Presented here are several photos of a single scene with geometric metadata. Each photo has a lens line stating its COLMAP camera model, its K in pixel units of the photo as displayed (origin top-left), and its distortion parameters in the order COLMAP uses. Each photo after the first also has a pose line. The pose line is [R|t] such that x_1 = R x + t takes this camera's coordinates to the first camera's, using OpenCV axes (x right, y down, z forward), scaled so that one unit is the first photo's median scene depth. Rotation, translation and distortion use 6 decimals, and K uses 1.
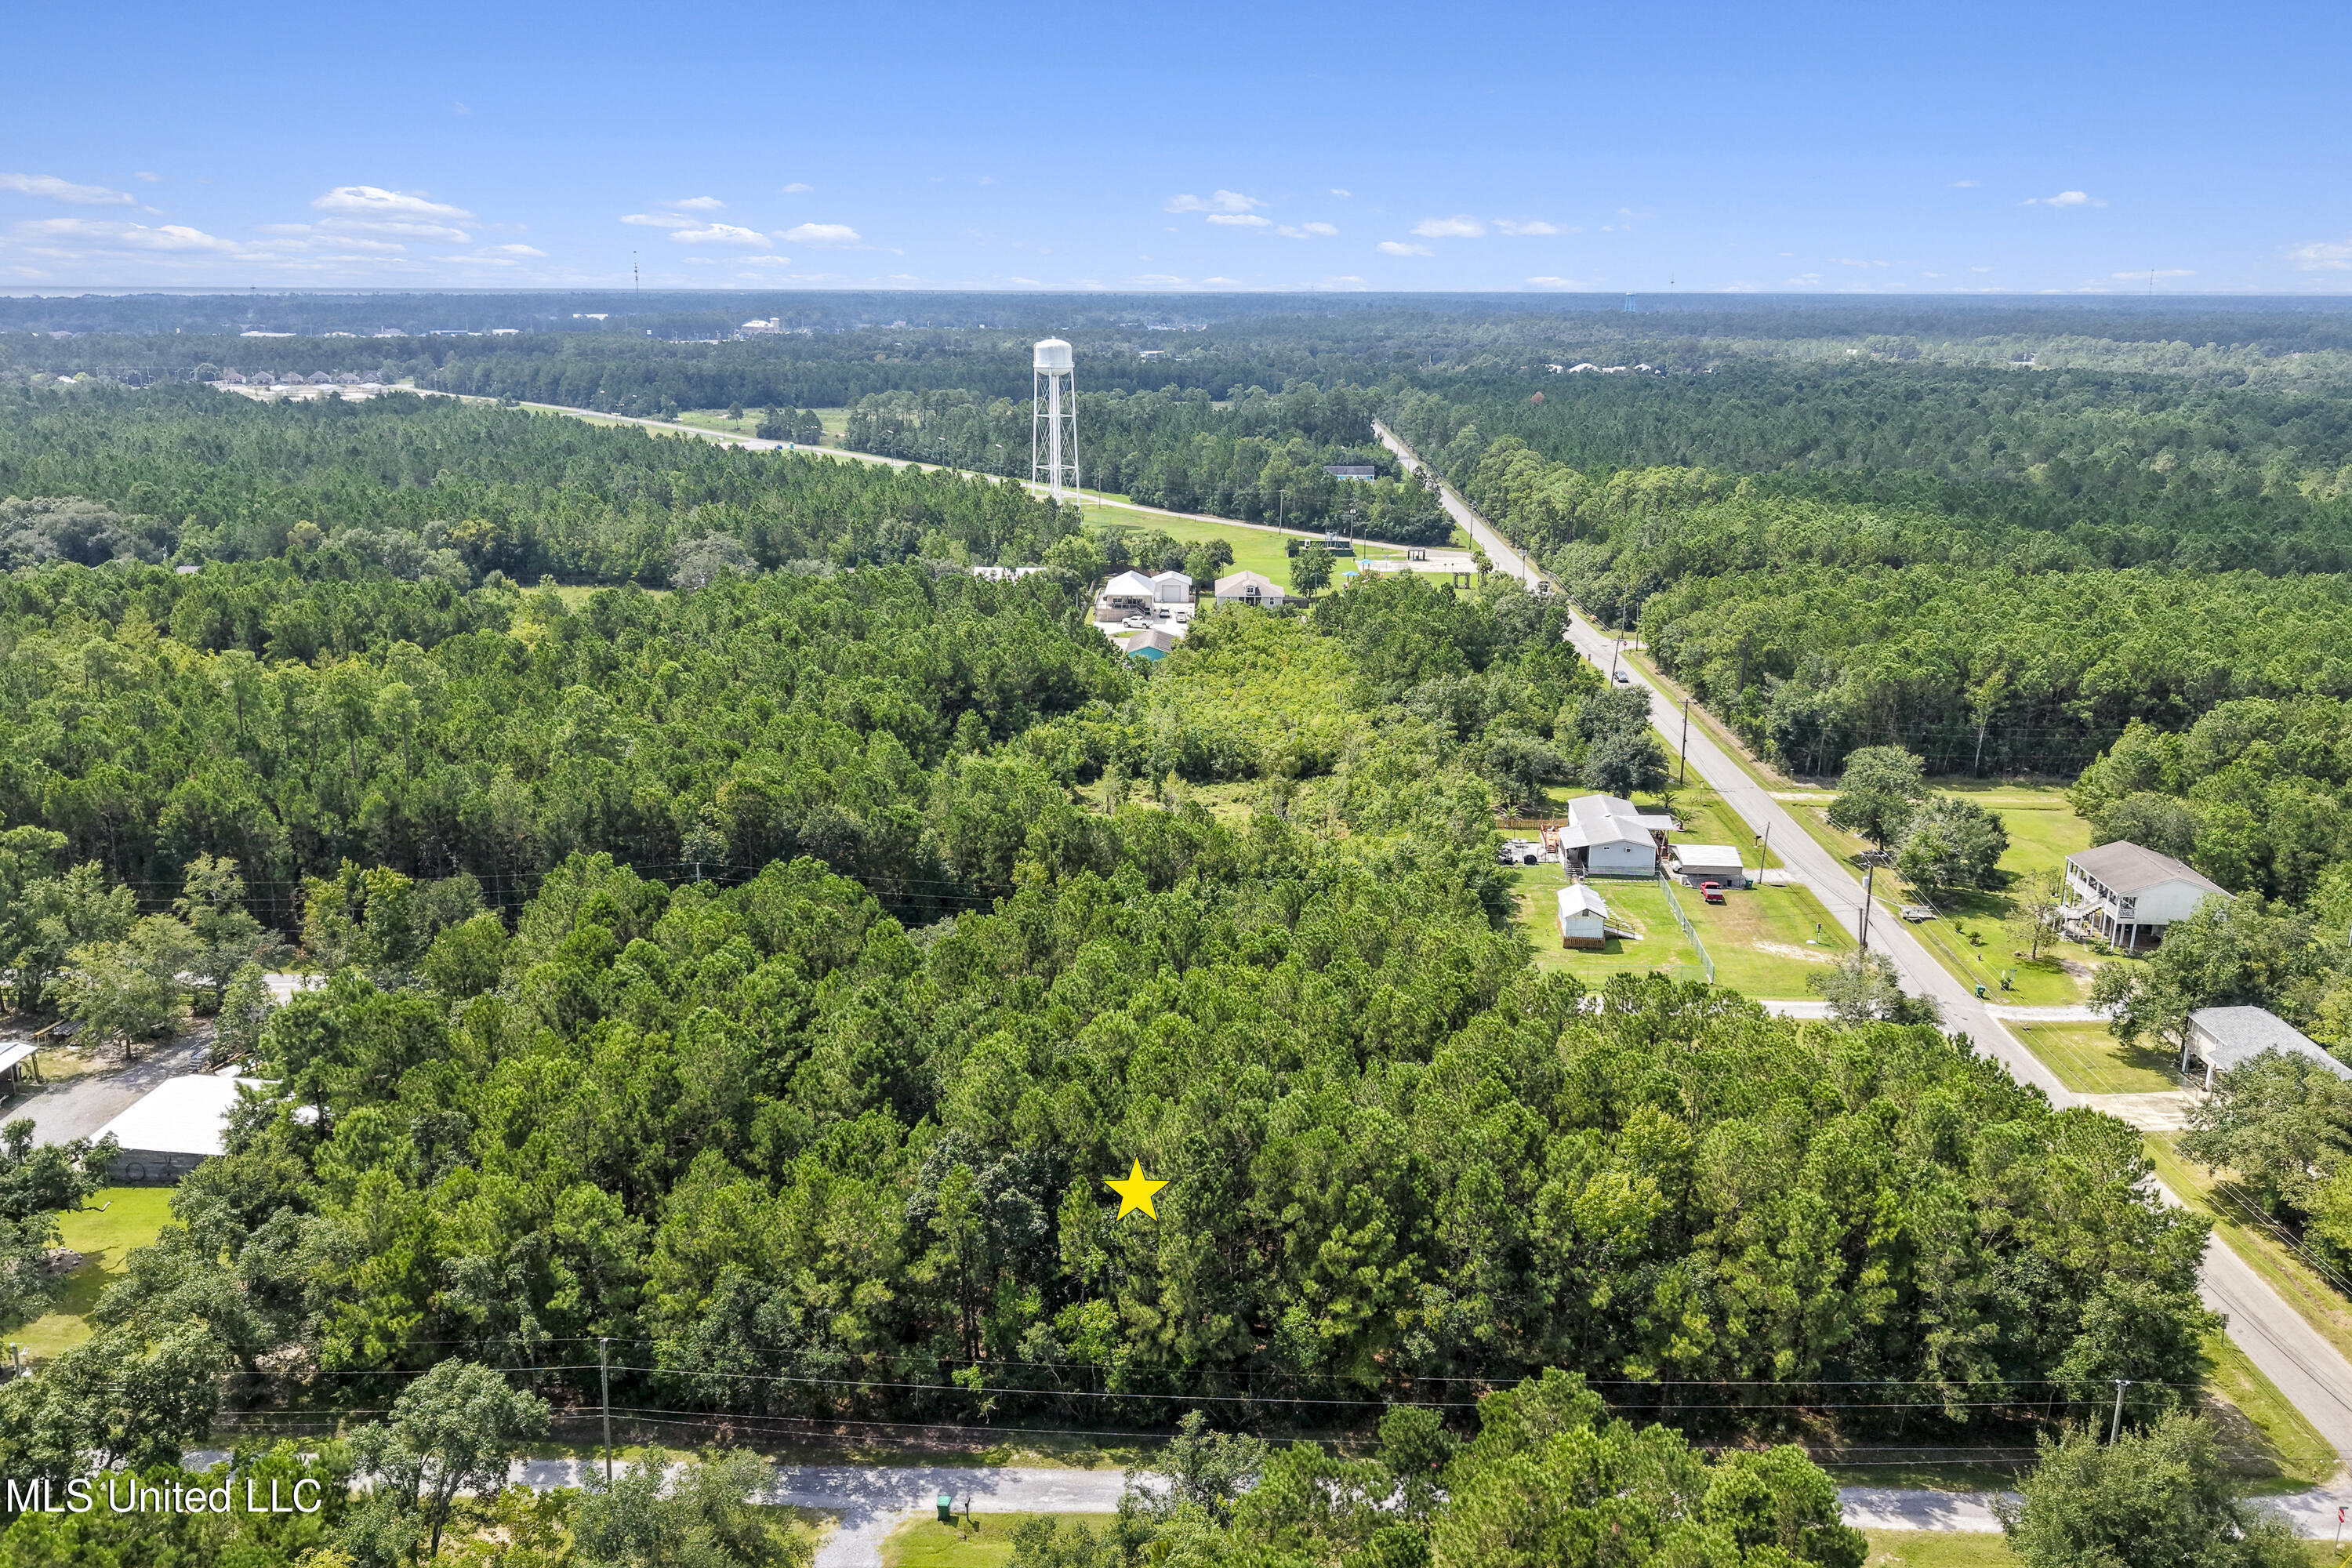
lens RADIAL K [[1802.6, 0, 1176.0], [0, 1802.6, 784.0], [0, 0, 1]] dist [0.061812, -0.002887]
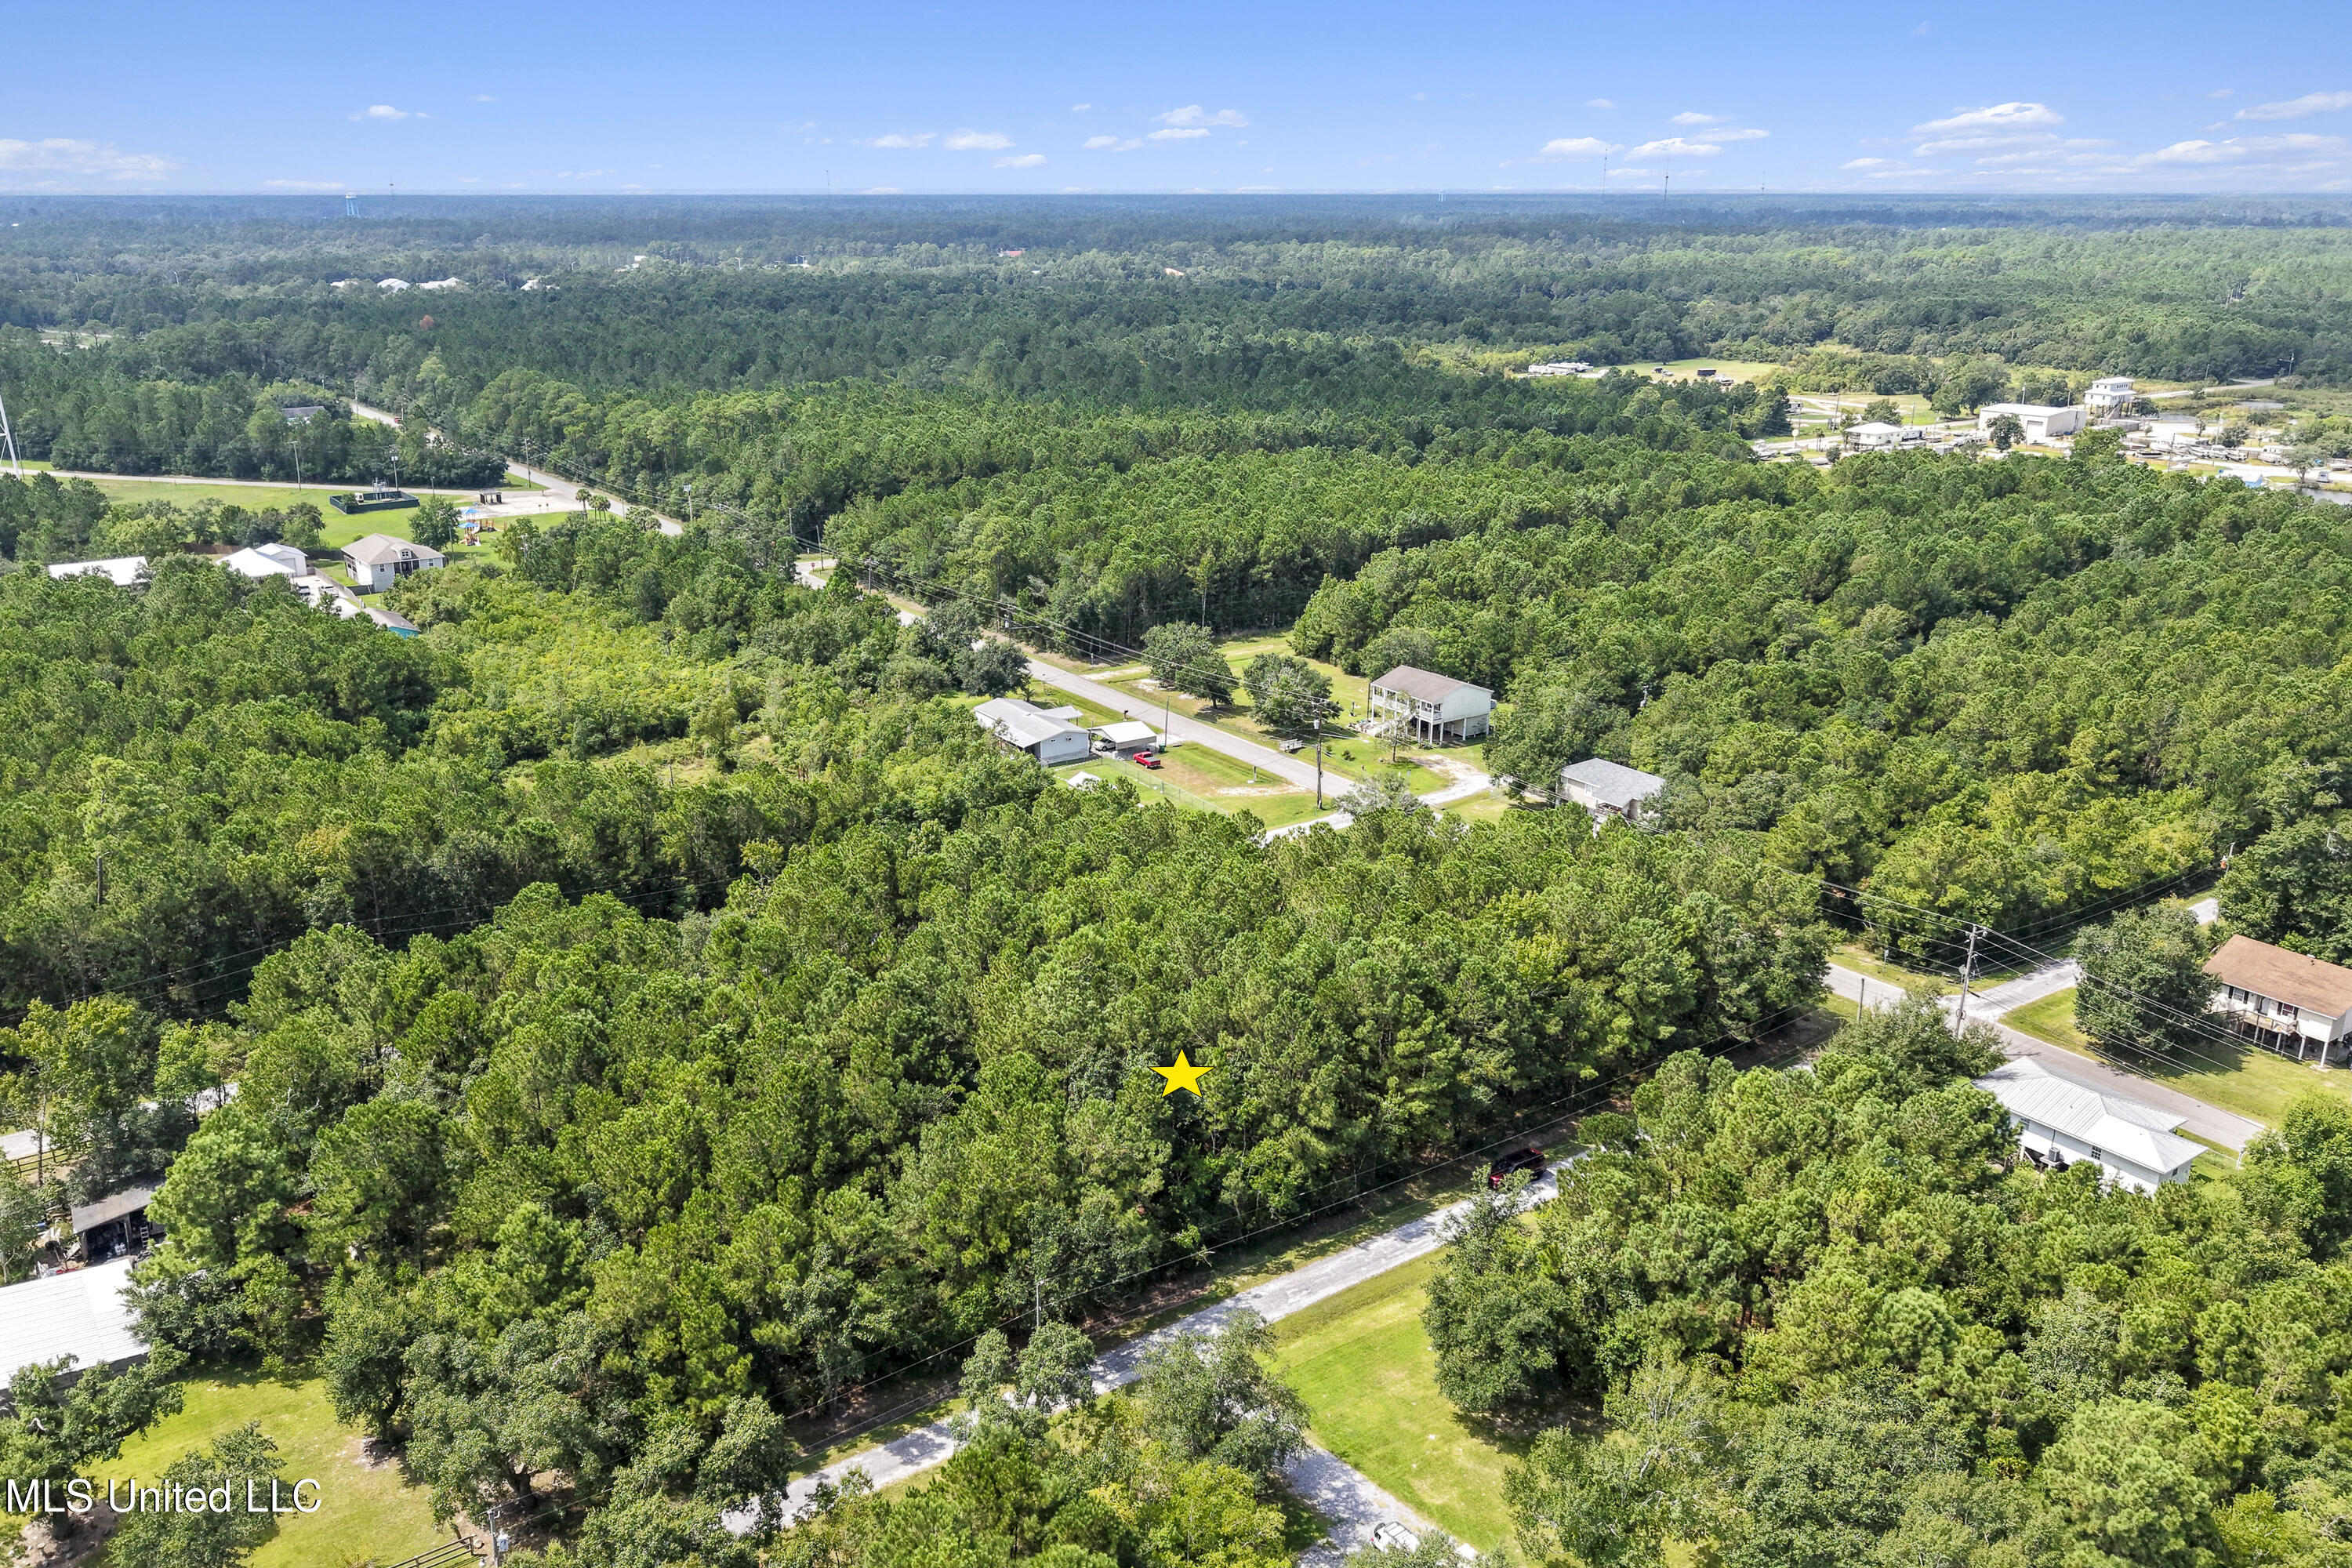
lens RADIAL K [[1802.6, 0, 1176.0], [0, 1802.6, 784.0], [0, 0, 1]] dist [0.061812, -0.002887]
pose [[0.801158, -0.187470, 0.568332, -0.352246], [0.160830, 0.982178, 0.097264, -0.035657], [-0.576437, 0.013481, 0.817030, 0.023238]]
